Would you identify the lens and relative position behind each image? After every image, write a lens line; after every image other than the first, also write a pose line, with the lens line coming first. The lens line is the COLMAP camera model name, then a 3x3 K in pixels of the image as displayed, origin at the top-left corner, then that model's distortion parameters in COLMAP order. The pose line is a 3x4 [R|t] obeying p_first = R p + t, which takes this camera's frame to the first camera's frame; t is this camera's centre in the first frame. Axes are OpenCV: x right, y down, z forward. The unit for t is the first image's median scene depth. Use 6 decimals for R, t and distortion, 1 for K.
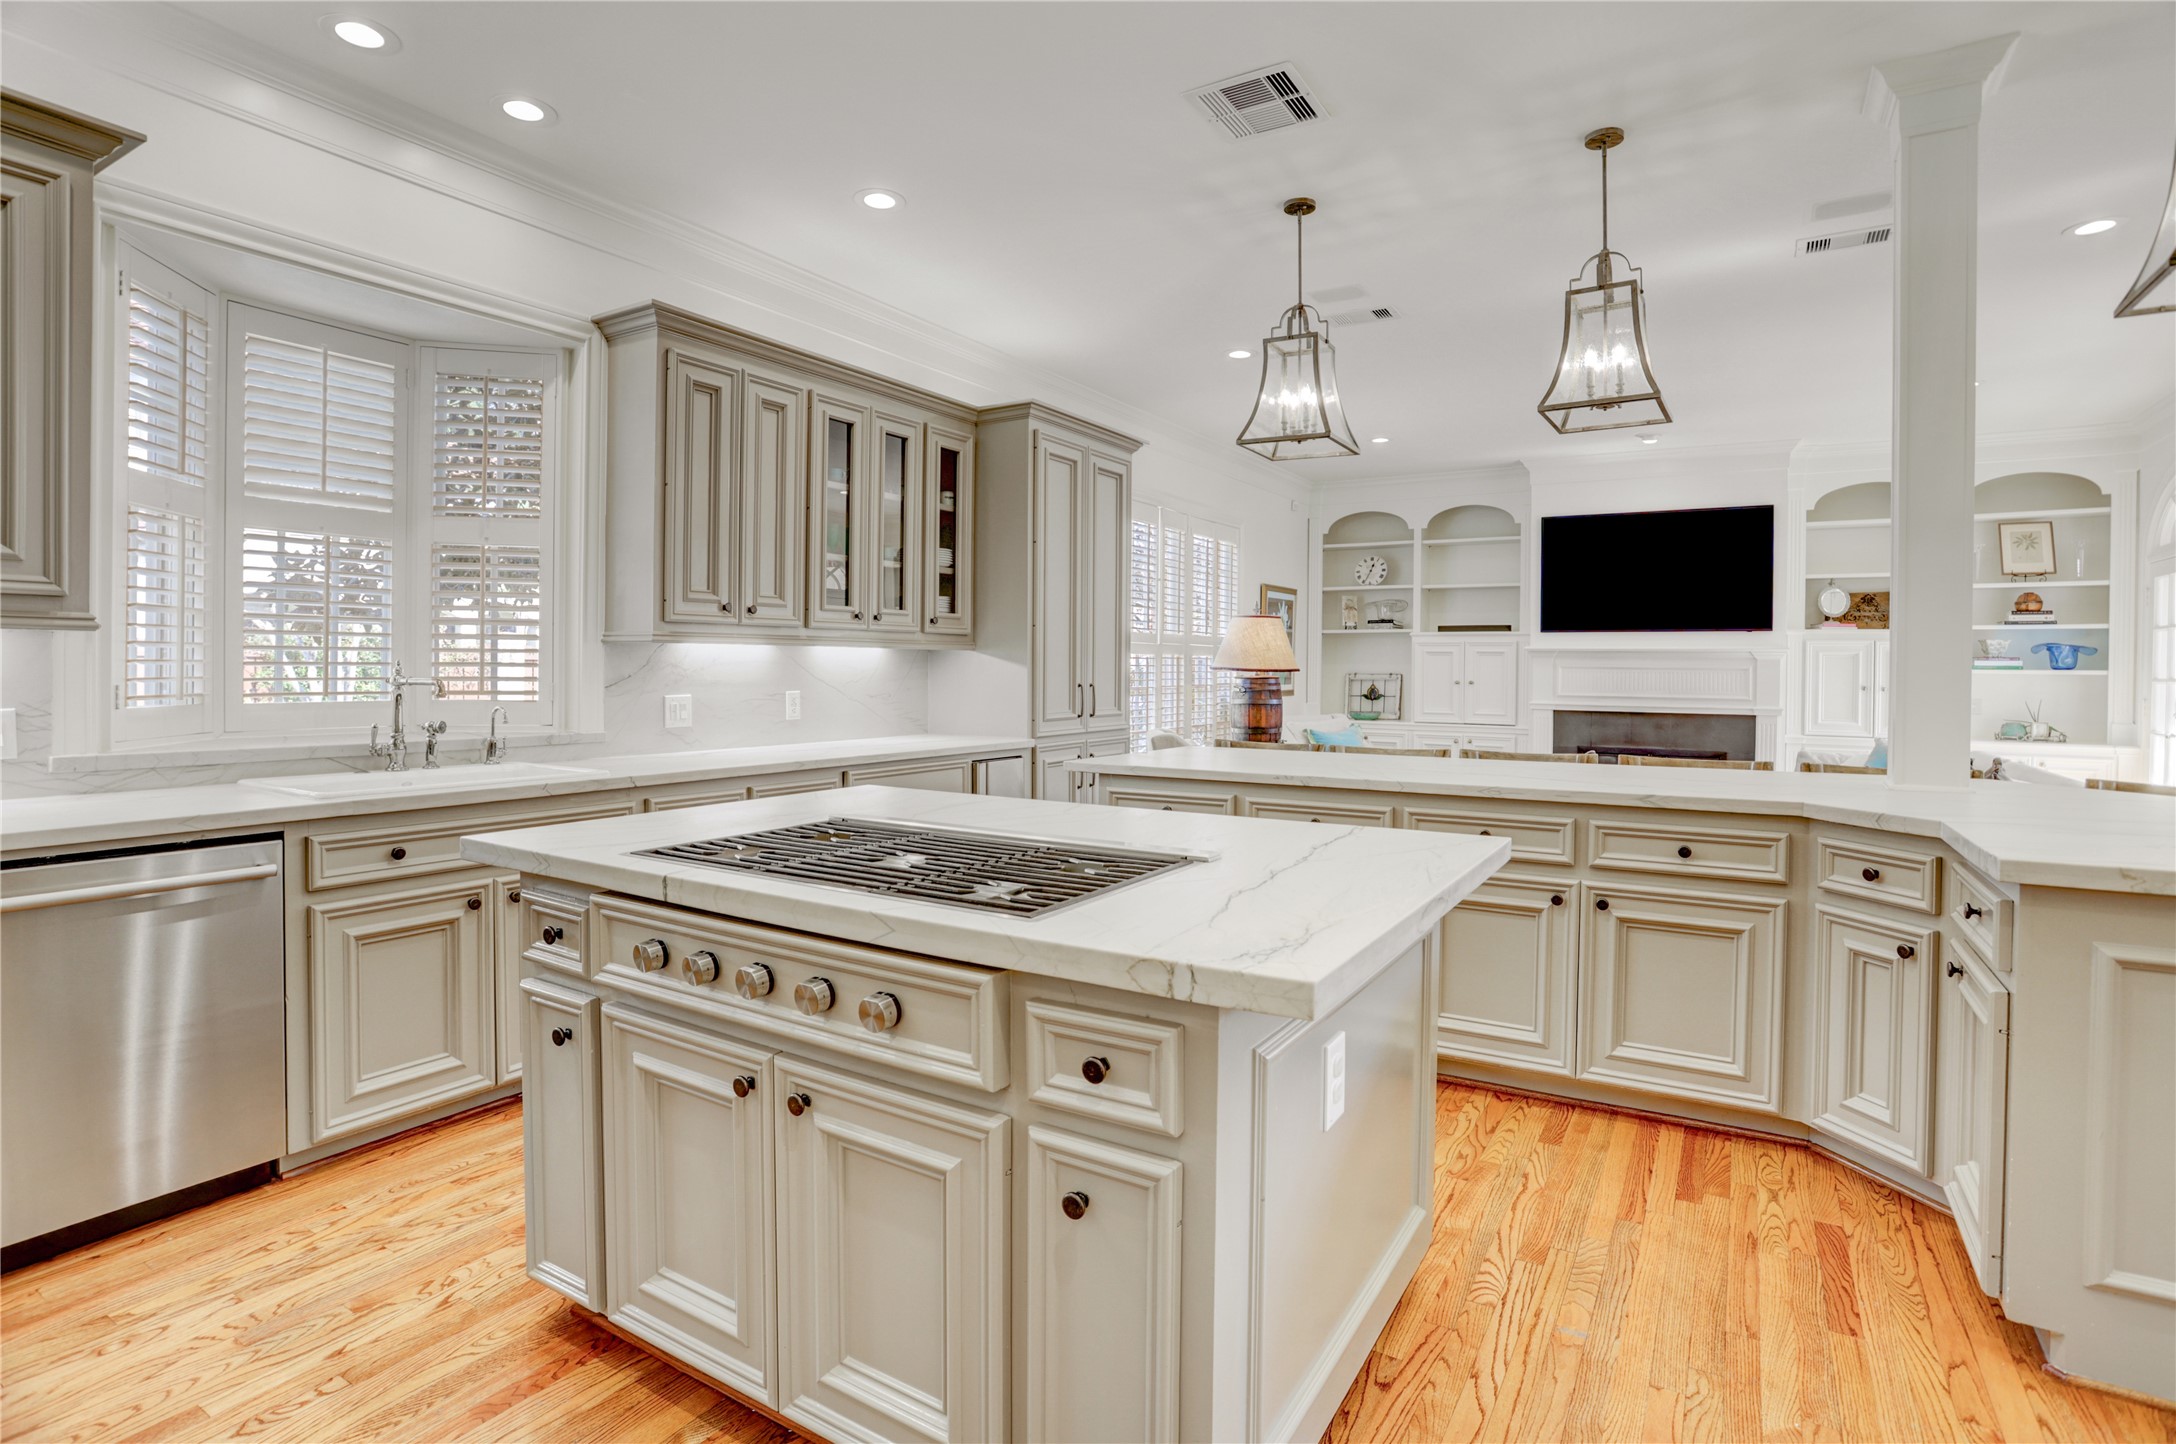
lens RADIAL K [[1054.9, 0, 1082.0], [0, 1054.9, 689.1], [0, 0, 1]] dist [-0.071987, 0.030103]
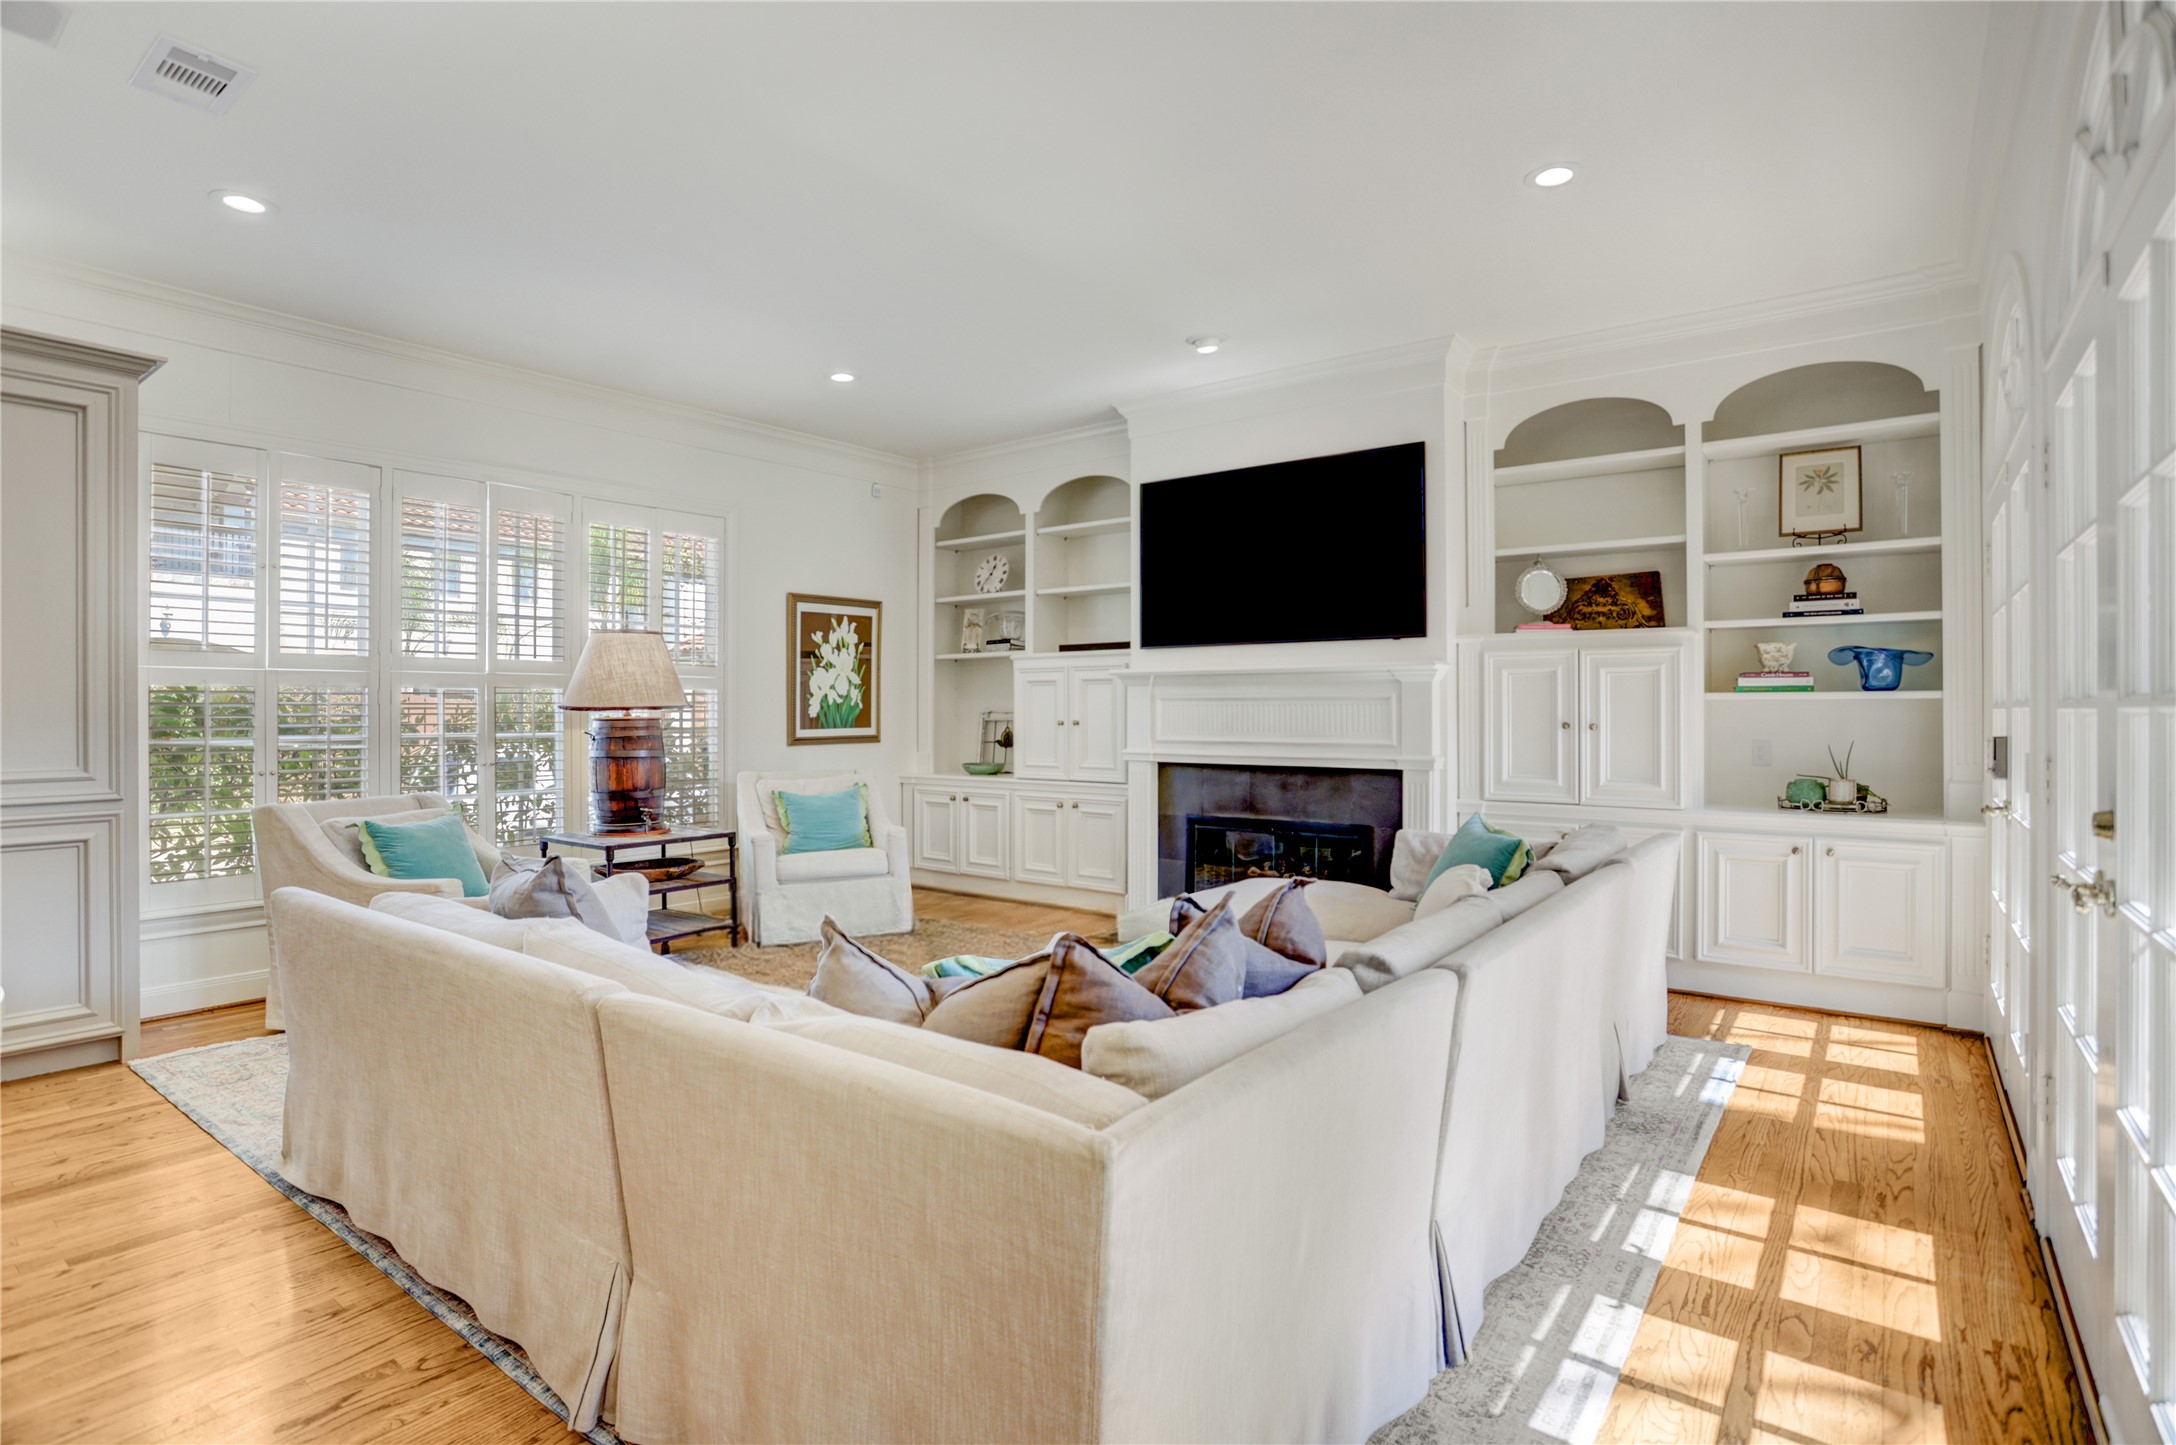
lens RADIAL K [[1070.3, 0, 1076.1], [0, 1070.3, 707.8], [0, 0, 1]] dist [-0.051260, 0.020000]
pose [[0.995491, -0.011056, -0.094214, 0.544256], [0.008905, 0.999691, -0.023222, 0.000446], [0.094441, 0.022278, 0.995281, 0.337382]]
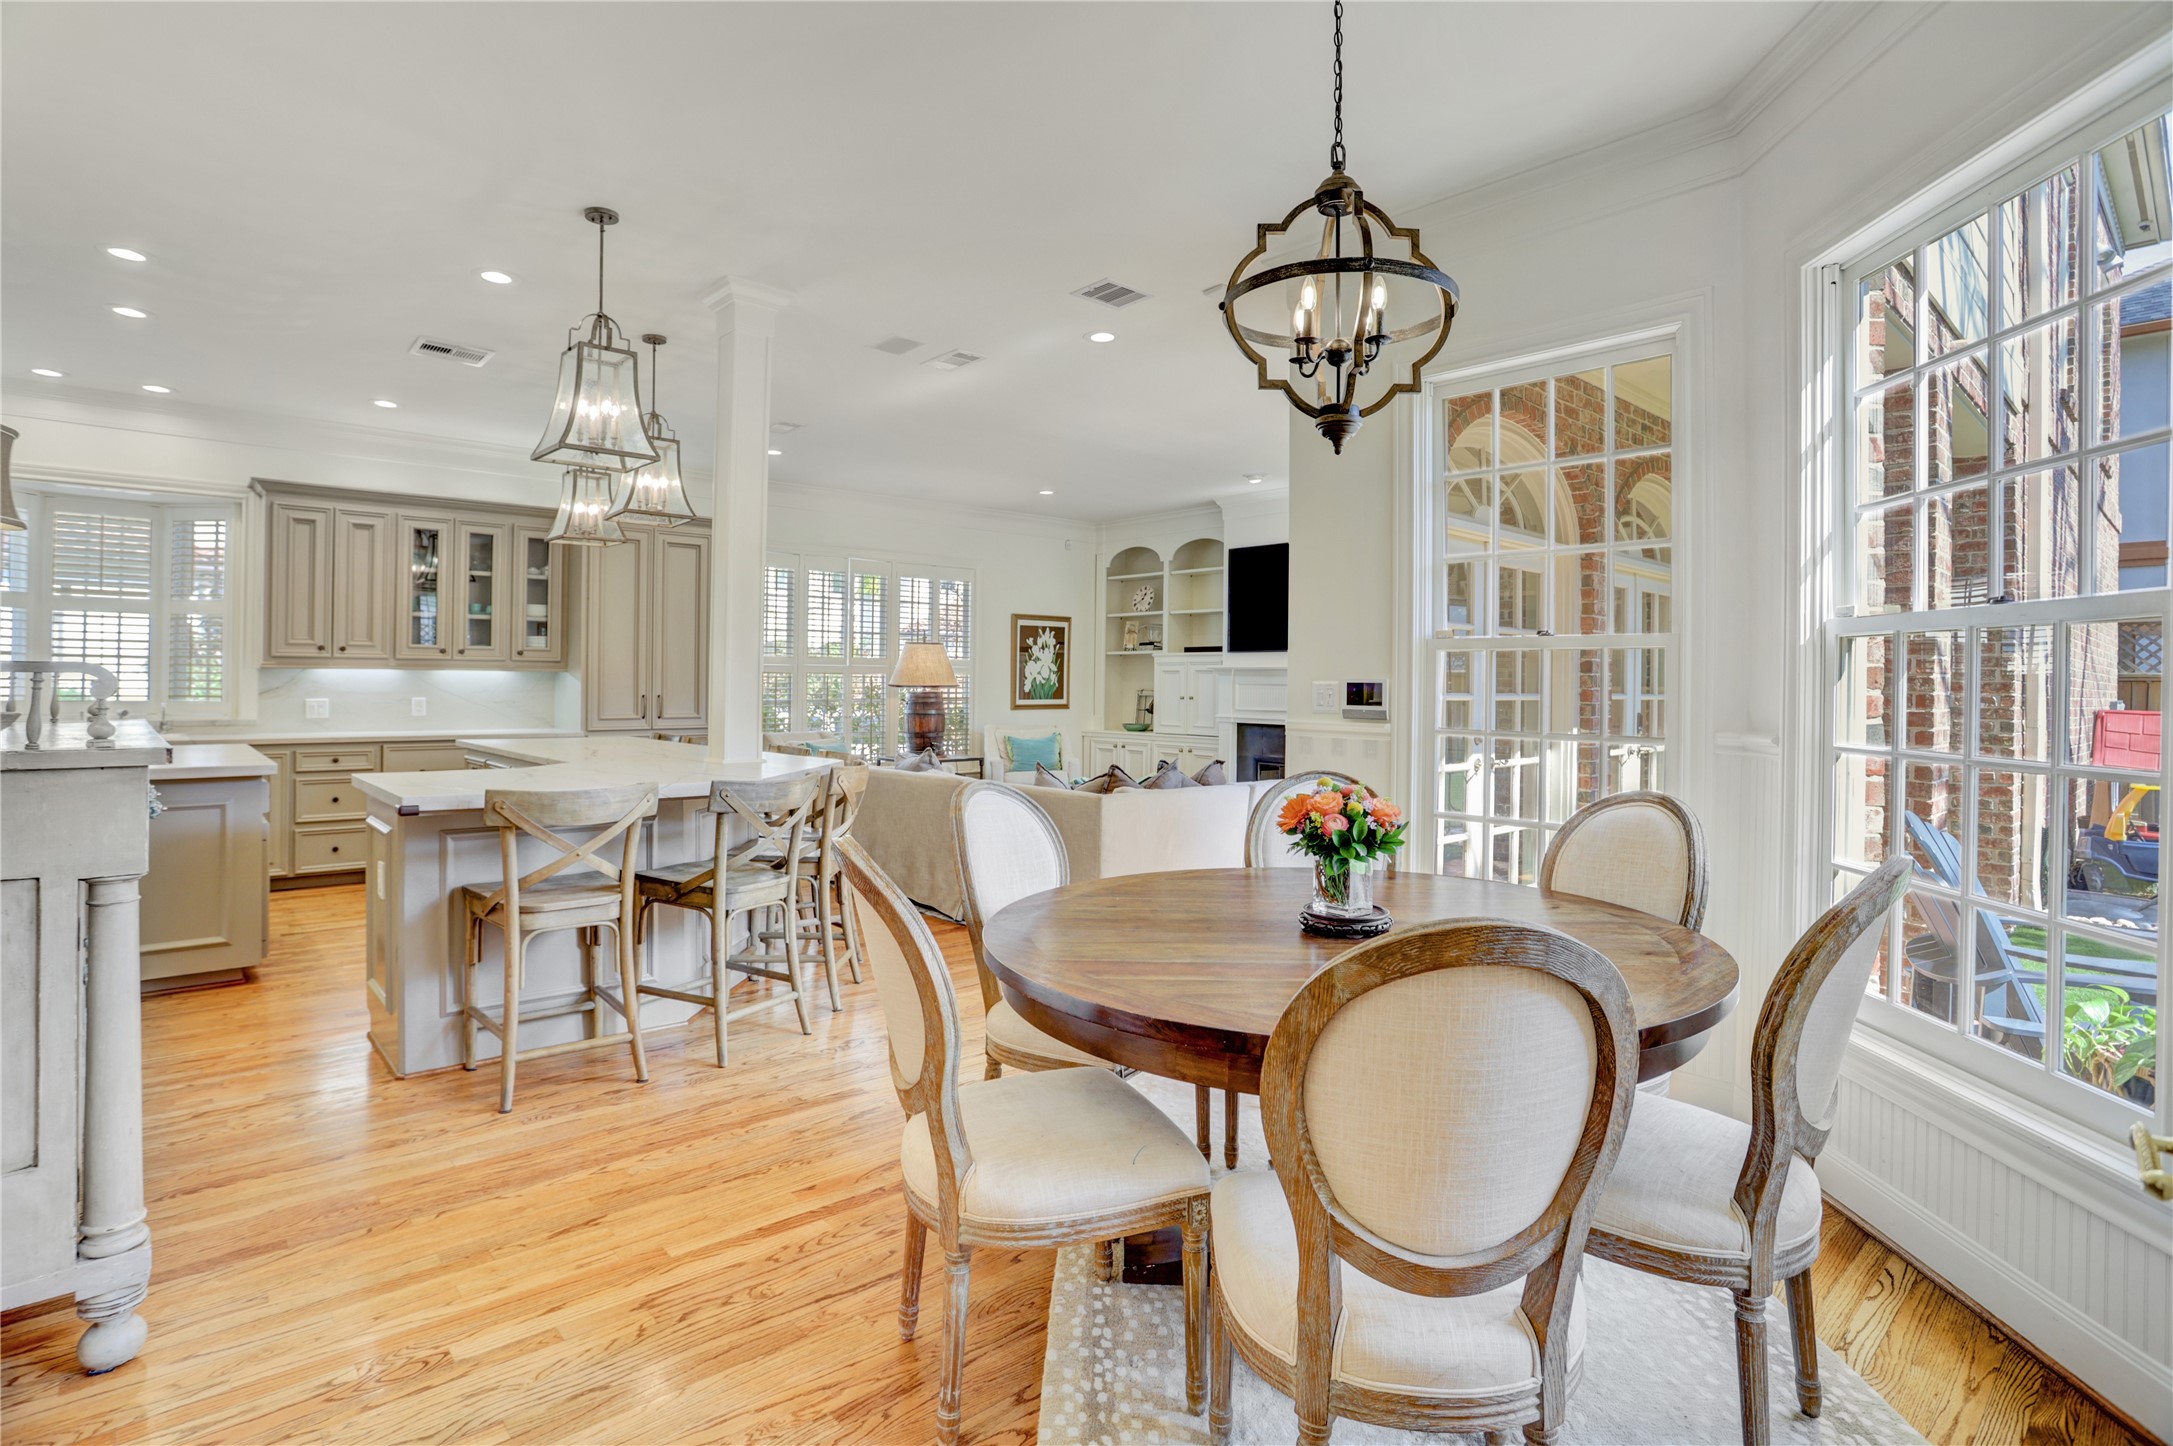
lens RADIAL K [[1068.8, 0, 1074.6], [0, 1068.8, 708.3], [0, 0, 1]] dist [-0.051260, 0.020000]
pose [[0.960306, 0.007290, -0.278852, 0.704649], [-0.007317, 0.999973, 0.000946, 0.005519], [0.278851, 0.001132, 0.960334, -0.161901]]
